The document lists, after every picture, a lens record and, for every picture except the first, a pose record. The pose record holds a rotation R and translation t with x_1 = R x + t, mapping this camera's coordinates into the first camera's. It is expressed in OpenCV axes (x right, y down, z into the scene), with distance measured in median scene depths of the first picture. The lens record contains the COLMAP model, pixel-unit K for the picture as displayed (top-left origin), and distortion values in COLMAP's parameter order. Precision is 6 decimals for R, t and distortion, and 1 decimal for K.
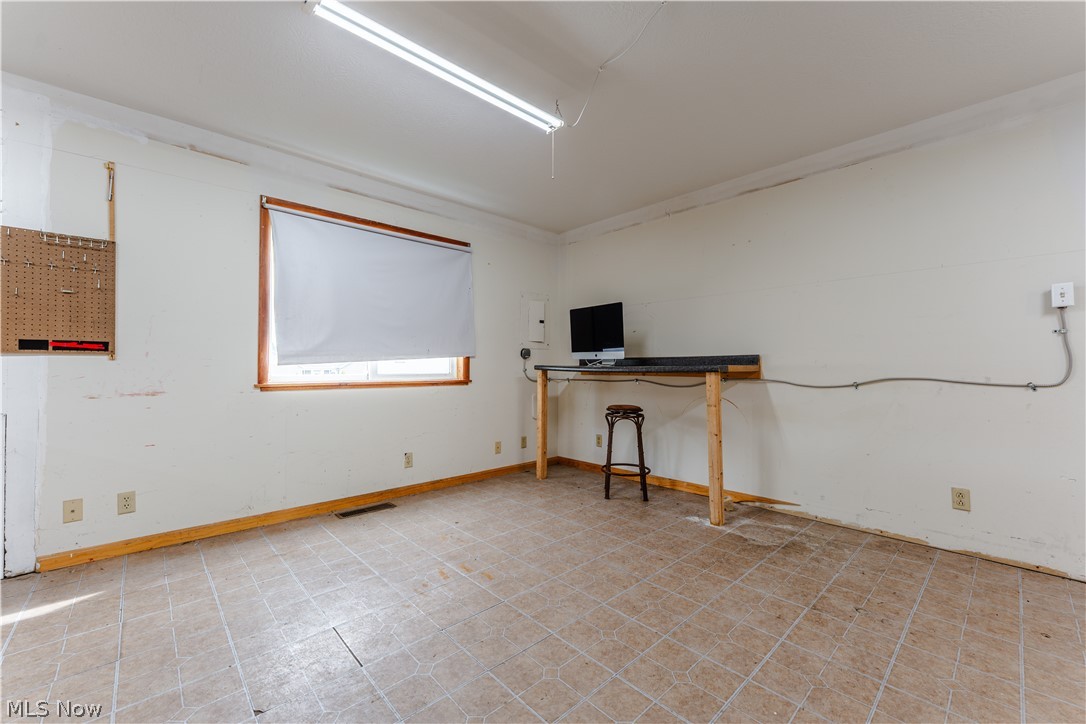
lens RADIAL K [[437.8, 0, 540.1], [0, 437.8, 362.2], [0, 0, 1]] dist [-0.001686, -0.000131]
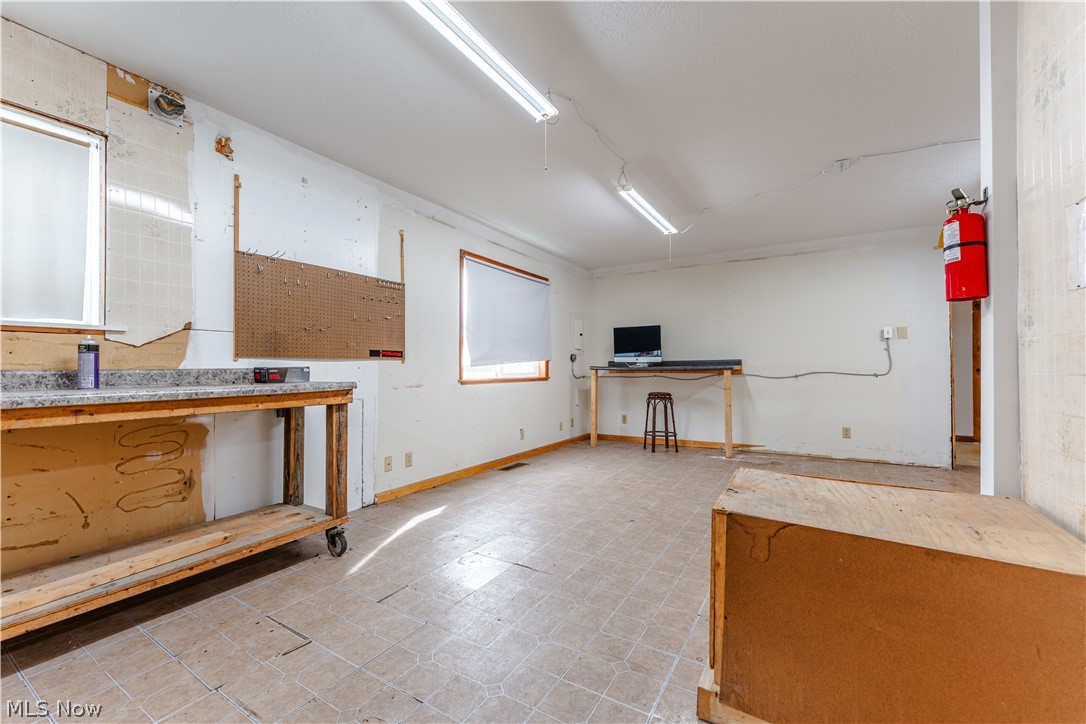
lens RADIAL K [[450.7, 0, 537.6], [0, 450.7, 364.2], [0, 0, 1]] dist [0.000665, 0.000098]
pose [[0.962785, -0.002126, 0.270260, -0.784268], [0.002169, 0.999998, 0.000140, -0.000887], [-0.270260, 0.000451, 0.962787, -0.495043]]
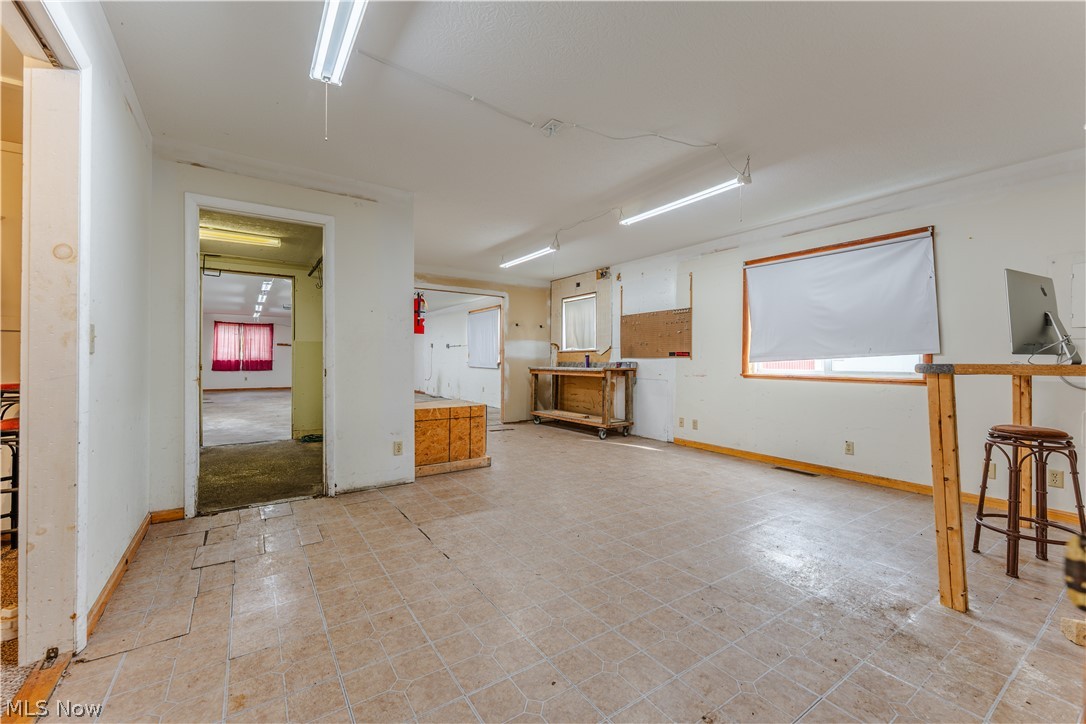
lens RADIAL K [[437.8, 0, 540.1], [0, 437.8, 362.2], [0, 0, 1]] dist [-0.001686, -0.000131]
pose [[-0.162708, 0.001287, -0.986674, 1.142159], [0.003494, 0.999994, 0.000728, 0.001835], [0.986668, -0.003329, -0.162711, 0.490787]]
